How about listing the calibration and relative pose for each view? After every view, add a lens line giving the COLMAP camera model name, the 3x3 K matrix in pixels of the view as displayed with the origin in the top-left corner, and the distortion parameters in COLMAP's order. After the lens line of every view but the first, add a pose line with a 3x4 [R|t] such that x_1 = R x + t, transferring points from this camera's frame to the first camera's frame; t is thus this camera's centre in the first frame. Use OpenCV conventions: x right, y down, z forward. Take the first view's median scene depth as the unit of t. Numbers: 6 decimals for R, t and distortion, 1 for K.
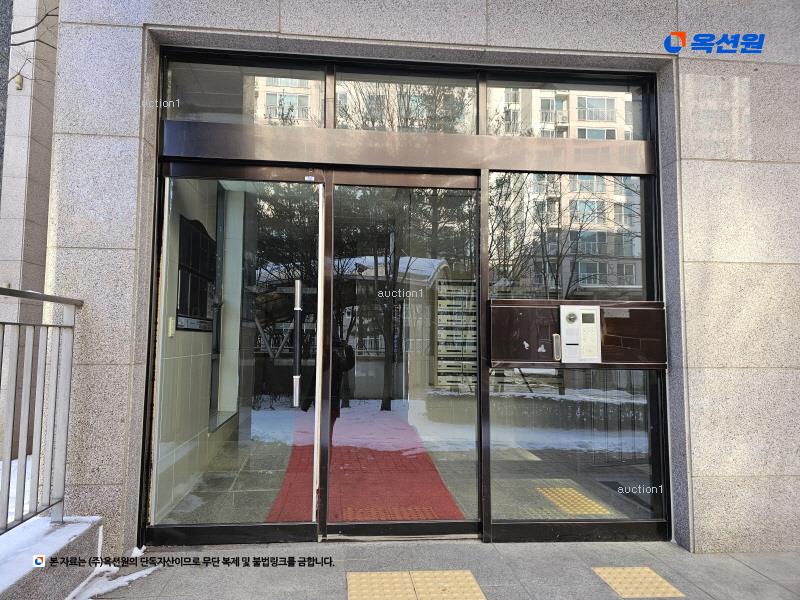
lens RADIAL K [[538.8, 0, 378.0], [0, 538.8, 303.8], [0, 0, 1]] dist [0.089722, -0.105027]
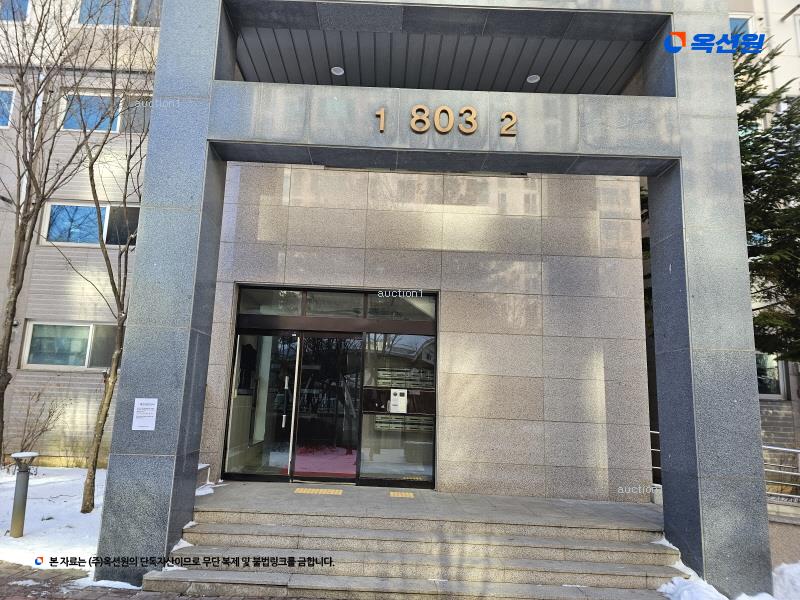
lens RADIAL K [[538.8, 0, 378.0], [0, 538.8, 303.8], [0, 0, 1]] dist [0.089722, -0.105027]
pose [[0.997145, 0.015350, -0.073936, 0.452535], [-0.023662, 0.993325, -0.112893, -0.104270], [0.071709, 0.114320, 0.990853, -1.497056]]
